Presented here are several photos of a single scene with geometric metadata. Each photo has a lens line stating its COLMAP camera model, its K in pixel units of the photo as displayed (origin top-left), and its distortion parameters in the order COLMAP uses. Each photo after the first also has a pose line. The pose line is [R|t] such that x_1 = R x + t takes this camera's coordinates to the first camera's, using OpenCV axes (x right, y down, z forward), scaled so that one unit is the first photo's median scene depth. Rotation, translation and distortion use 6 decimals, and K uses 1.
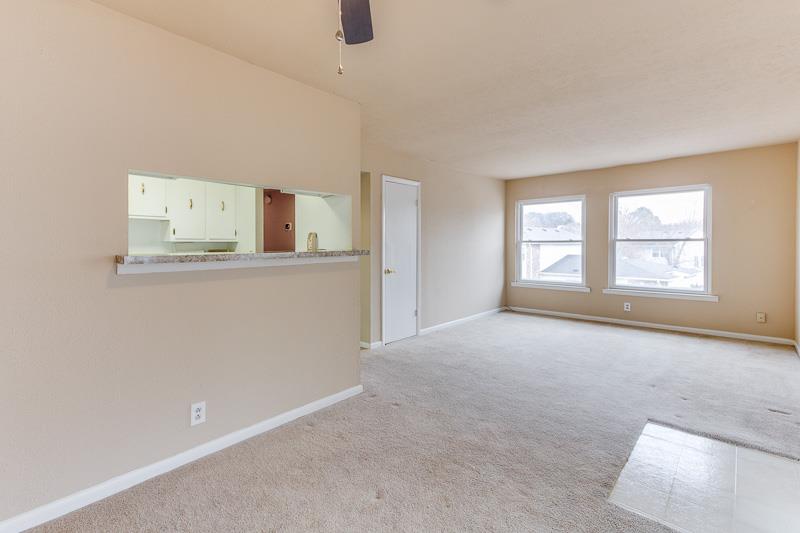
lens RADIAL K [[386.9, 0, 404.9], [0, 386.9, 249.7], [0, 0, 1]] dist [0.003492, 0.000526]
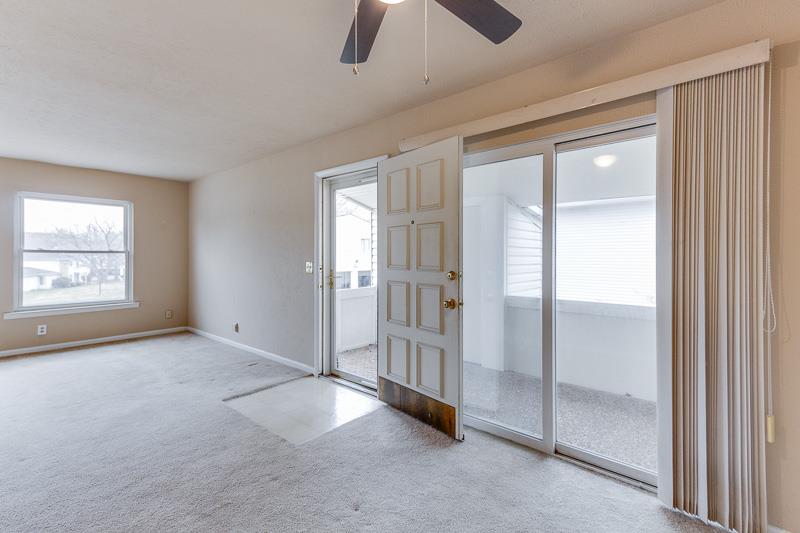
lens RADIAL K [[386.9, 0, 398.9], [0, 386.9, 259.4], [0, 0, 1]] dist [0.003492, 0.000526]
pose [[-0.080935, -0.004071, 0.996711, -0.376000], [0.010220, 0.999936, 0.004914, -0.003089], [-0.996667, 0.010584, -0.080889, 0.328627]]
